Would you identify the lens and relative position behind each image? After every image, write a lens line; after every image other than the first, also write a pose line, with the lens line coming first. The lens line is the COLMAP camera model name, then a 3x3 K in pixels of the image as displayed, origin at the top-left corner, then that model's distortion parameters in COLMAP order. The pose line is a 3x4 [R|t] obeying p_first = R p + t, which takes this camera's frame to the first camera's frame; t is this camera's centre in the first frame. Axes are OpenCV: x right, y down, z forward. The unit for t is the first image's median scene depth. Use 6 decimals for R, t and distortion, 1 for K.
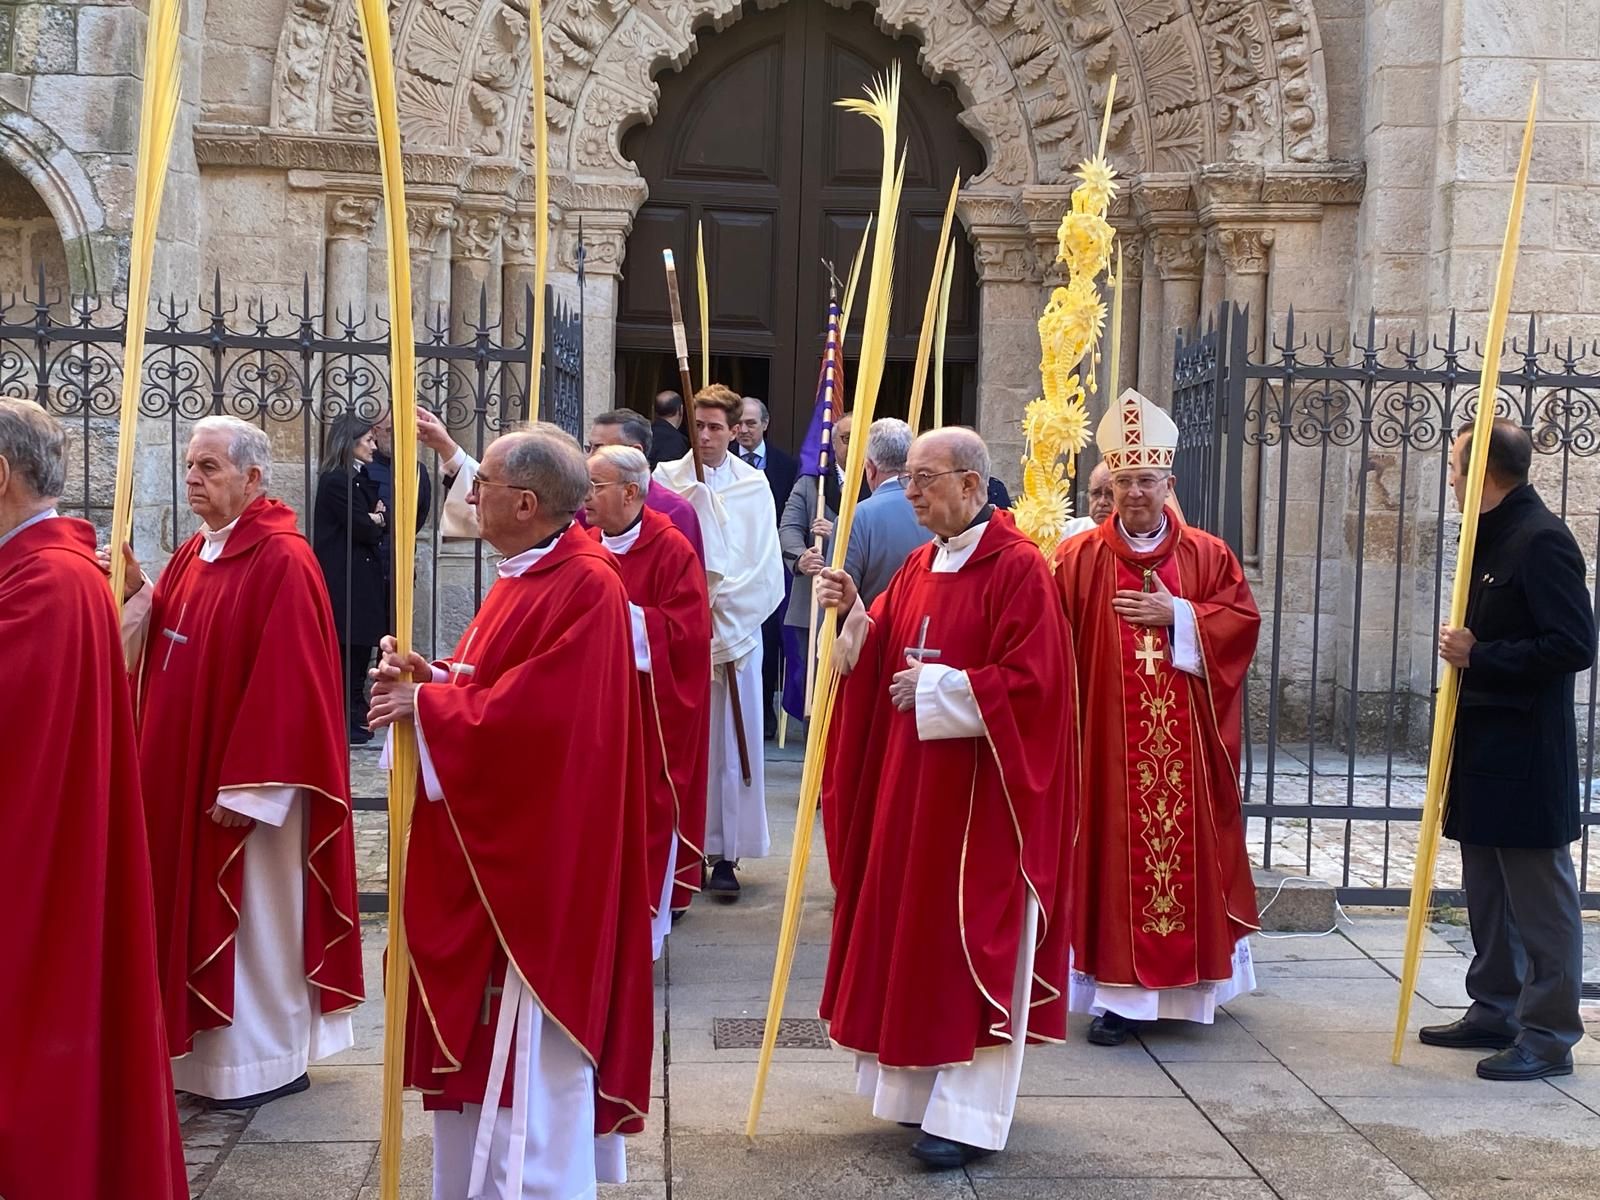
lens RADIAL K [[2083.7, 0, 807.7], [0, 2083.7, 580.6], [0, 0, 1]] dist [0.210510, -0.656142]
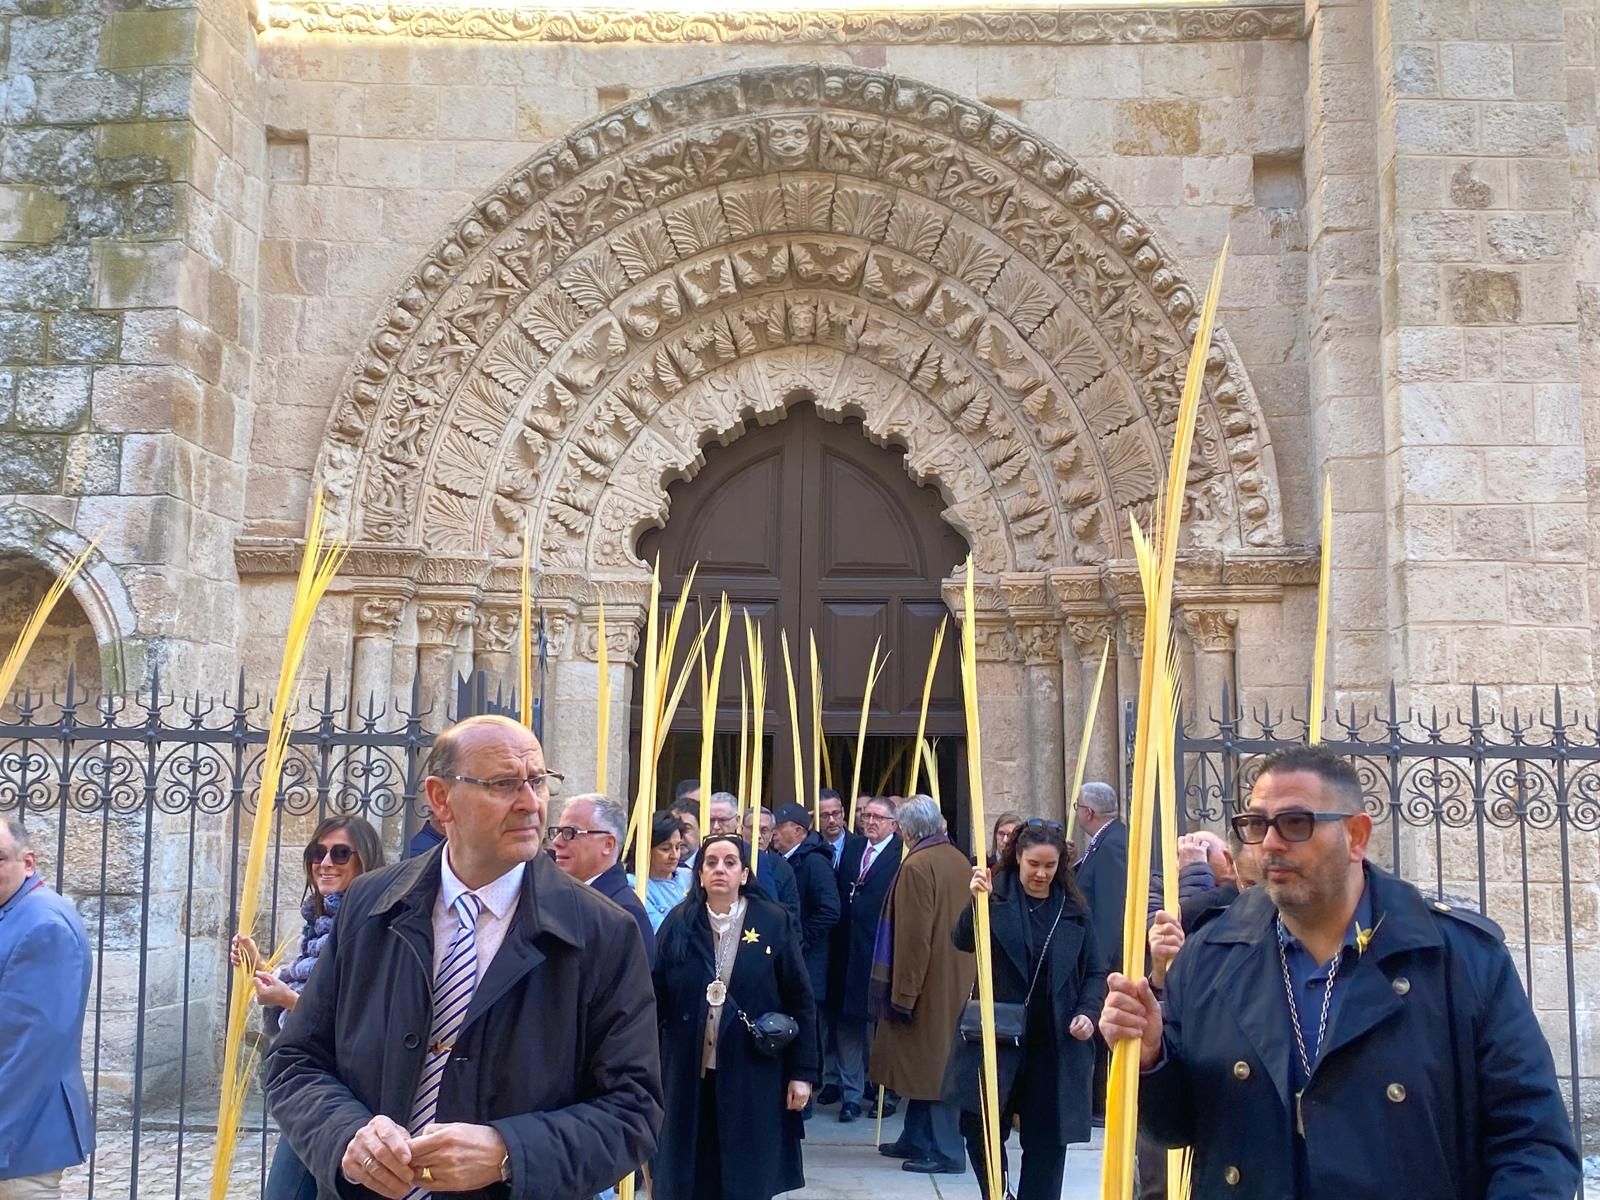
lens RADIAL K [[1811.4, 0, 780.7], [0, 1811.4, 581.8], [0, 0, 1]] dist [0.223175, -0.671395]
pose [[0.998113, -0.022643, -0.057085, 0.045879], [0.011455, 0.981877, -0.189174, -0.009242], [0.060334, 0.188163, 0.980283, 0.084642]]
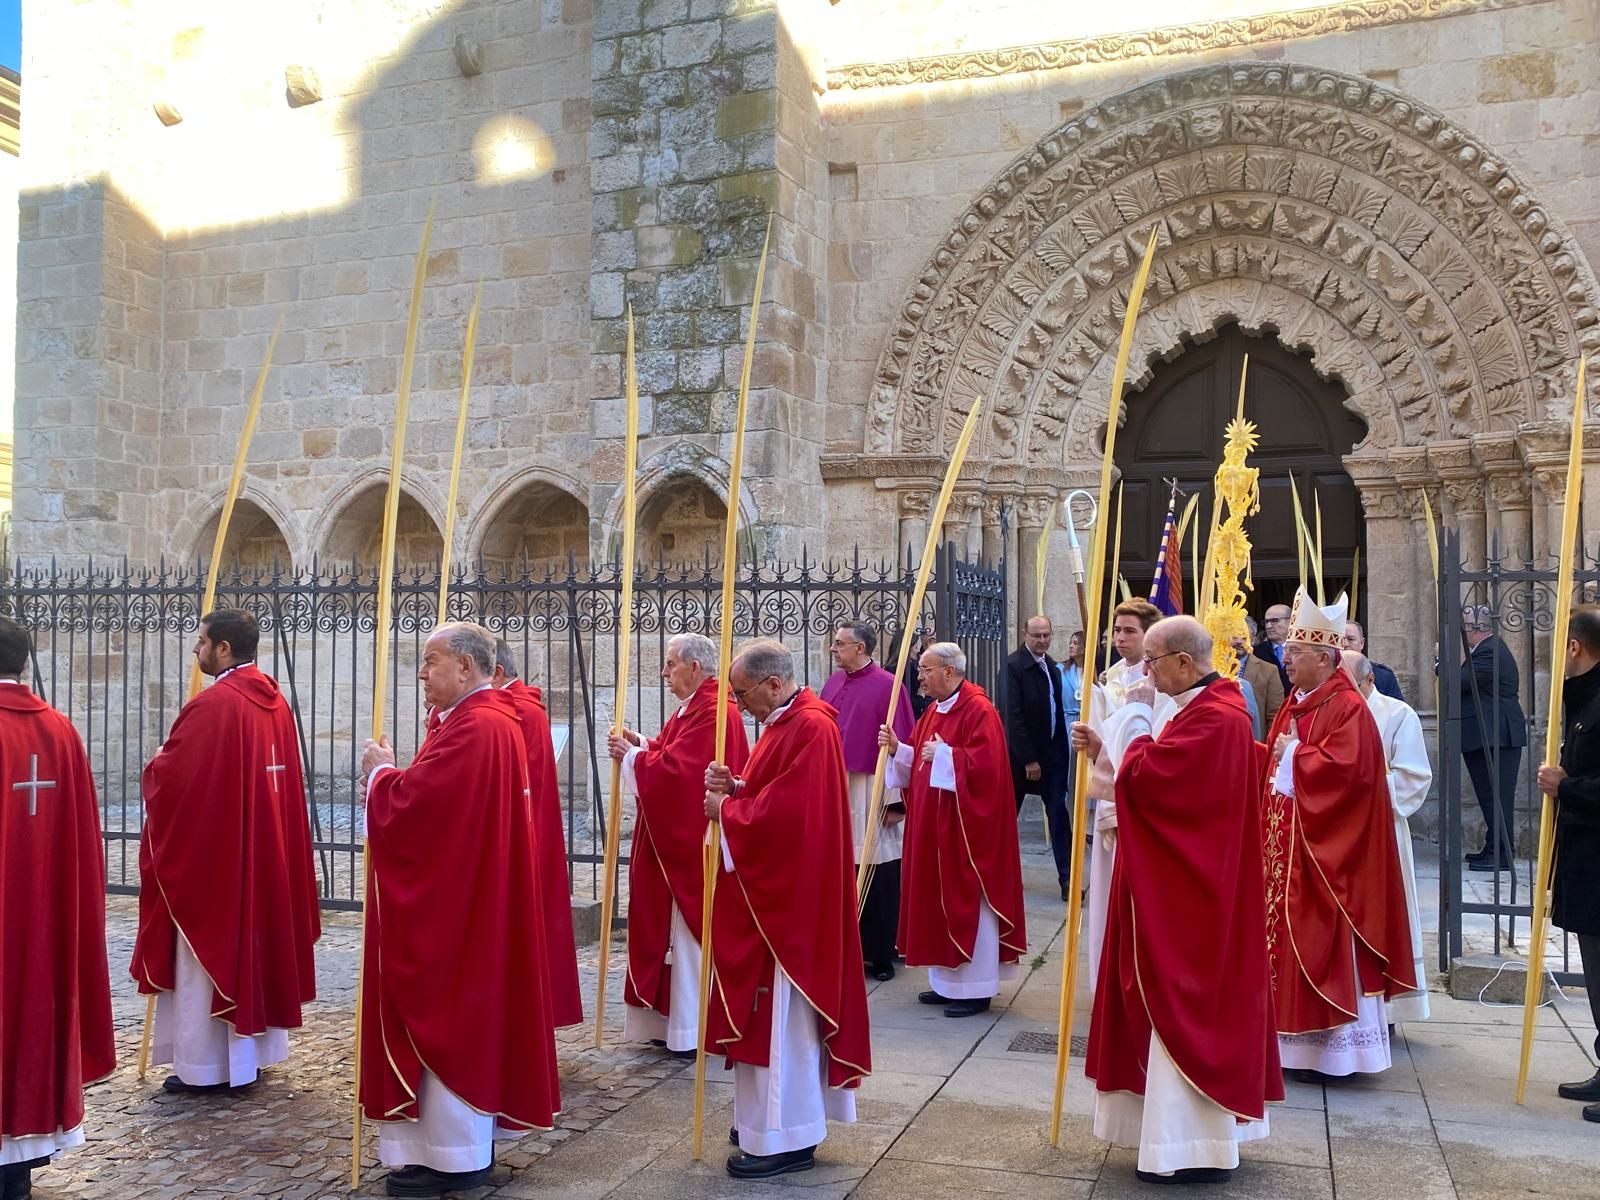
lens RADIAL K [[1442.5, 0, 818.6], [0, 1442.5, 626.2], [0, 0, 1]] dist [0.101267, -0.170587]
pose [[0.928257, -0.030174, -0.370714, 0.114879], [0.000128, 0.996730, -0.080809, 0.005405], [0.371940, 0.074965, 0.925225, -0.017016]]
